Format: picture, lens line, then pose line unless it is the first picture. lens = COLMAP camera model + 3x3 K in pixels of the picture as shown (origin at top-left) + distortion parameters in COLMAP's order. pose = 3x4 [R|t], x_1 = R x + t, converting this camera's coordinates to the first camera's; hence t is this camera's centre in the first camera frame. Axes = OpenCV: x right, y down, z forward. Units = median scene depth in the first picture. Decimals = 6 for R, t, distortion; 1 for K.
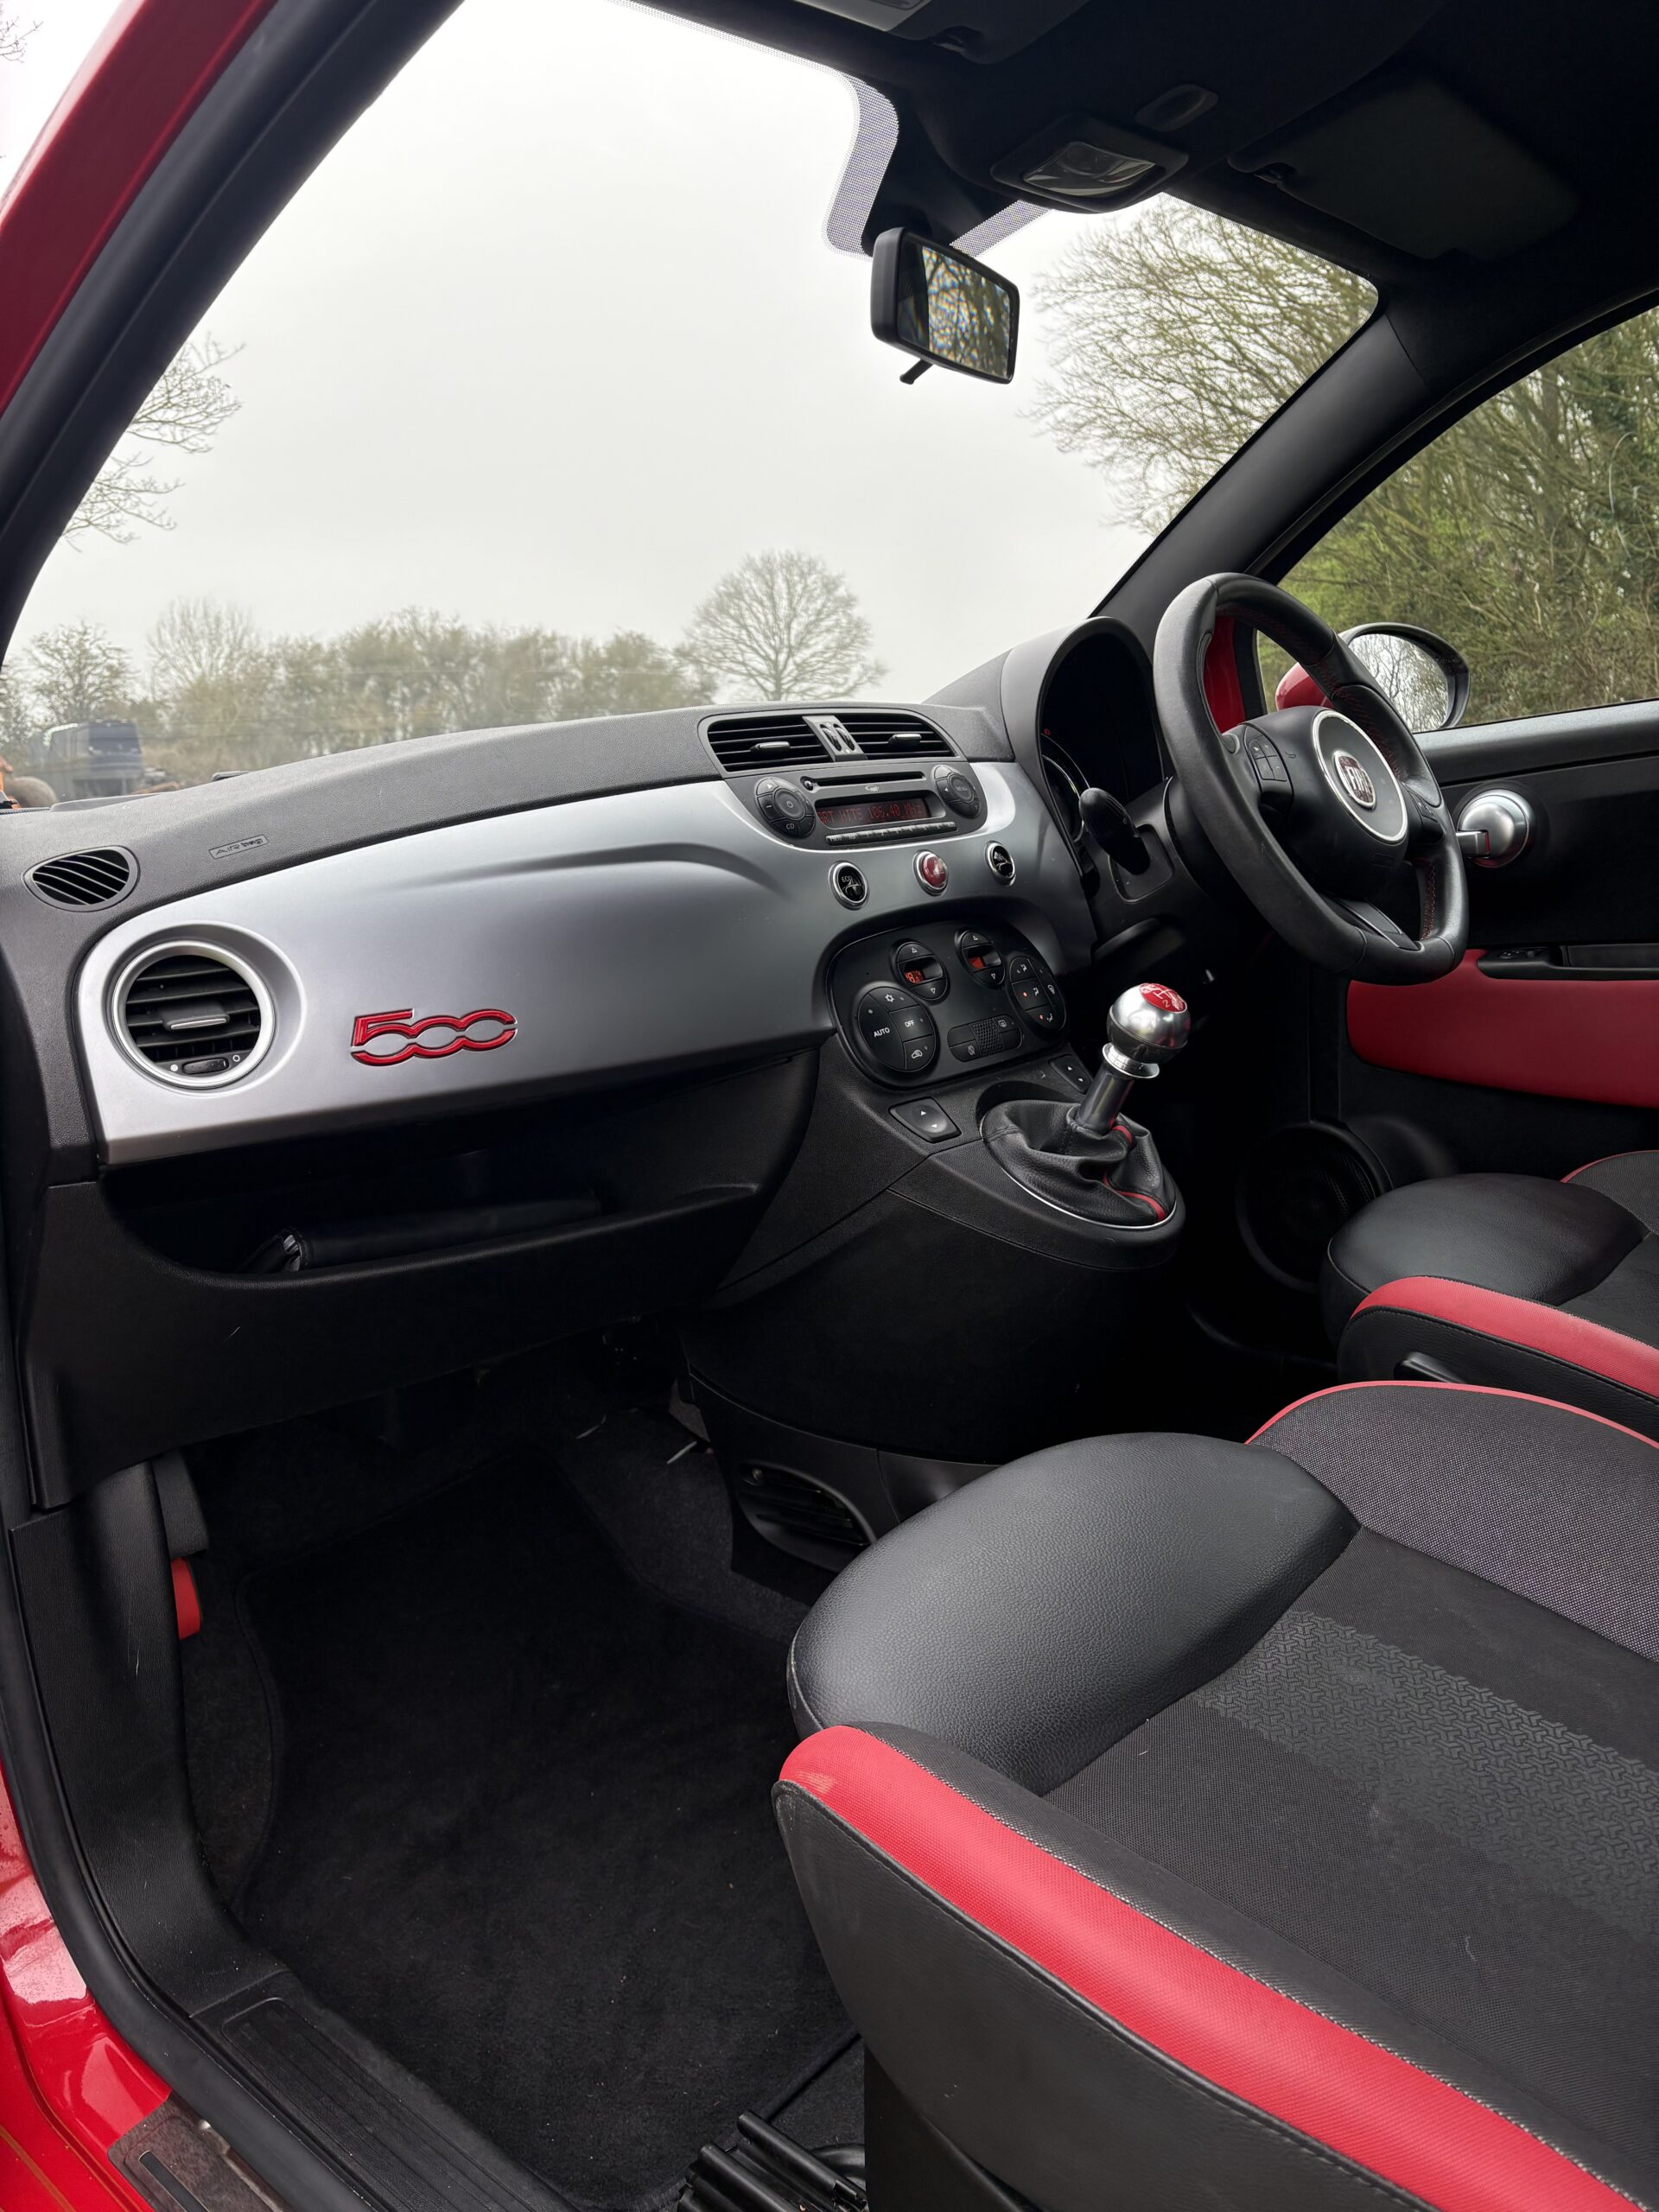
lens RADIAL K [[1643.2, 0, 826.4], [0, 1643.2, 1119.3], [0, 0, 1]] dist [0.007085, -0.000038]
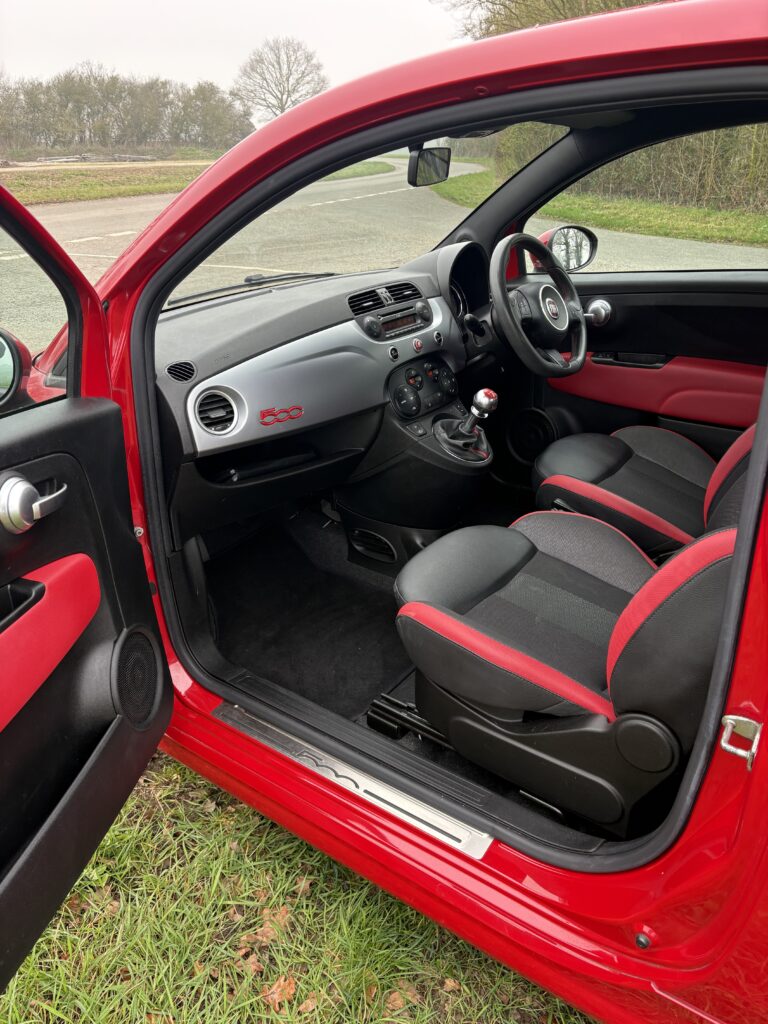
lens RADIAL K [[771.1, 0, 384.0], [0, 771.1, 512.0], [0, 0, 1]] dist [0.000838, -0.031324]
pose [[0.995302, -0.009897, 0.096313, -0.130913], [-0.011646, 0.975302, 0.220570, -0.150061], [-0.096118, -0.220656, 0.970604, -0.440910]]
